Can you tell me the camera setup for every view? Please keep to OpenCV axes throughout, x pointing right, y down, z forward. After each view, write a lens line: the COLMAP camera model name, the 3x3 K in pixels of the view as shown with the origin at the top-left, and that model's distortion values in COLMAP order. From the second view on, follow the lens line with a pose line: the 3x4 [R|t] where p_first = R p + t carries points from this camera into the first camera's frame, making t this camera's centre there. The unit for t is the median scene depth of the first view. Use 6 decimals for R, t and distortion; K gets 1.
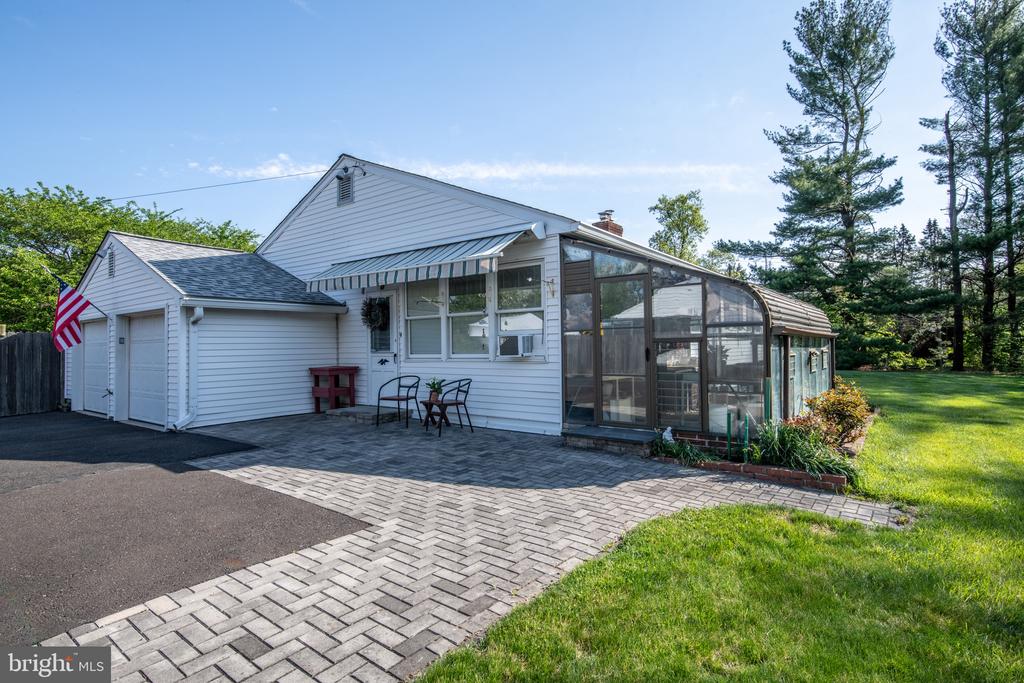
lens RADIAL K [[519.8, 0, 512.0], [0, 519.8, 341.5], [0, 0, 1]] dist [-0.021601, -0.000130]
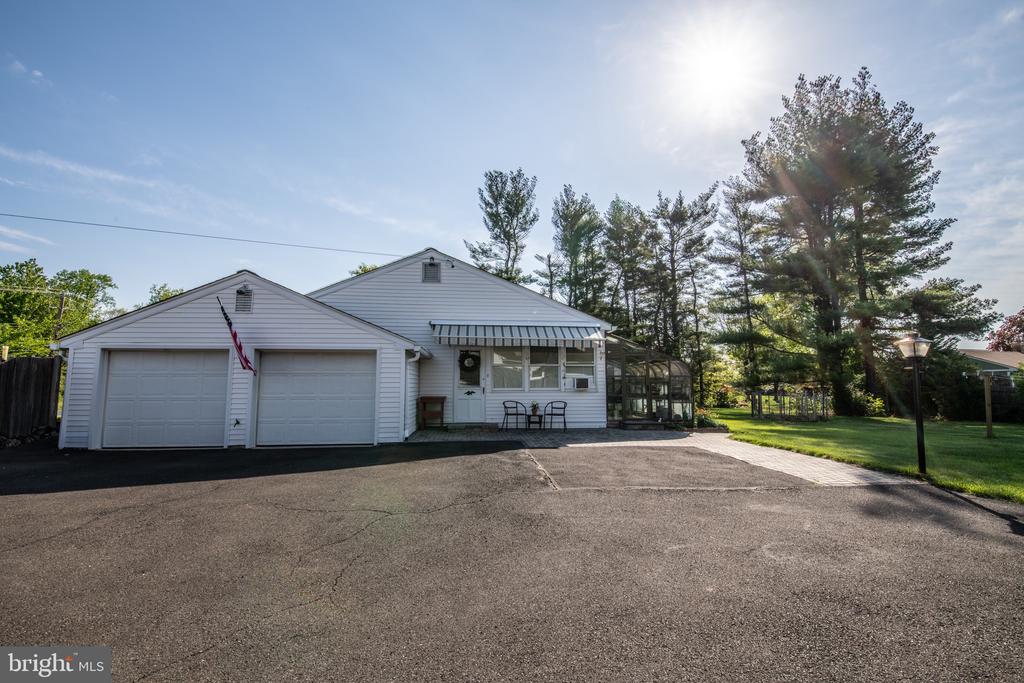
lens RADIAL K [[444.4, 0, 512.0], [0, 444.4, 341.5], [0, 0, 1]] dist [-0.000578, -0.009880]
pose [[0.720449, 0.082625, 0.688569, -0.312843], [-0.021384, 0.995052, -0.097028, 0.003479], [-0.693179, 0.055179, 0.718651, -0.008864]]
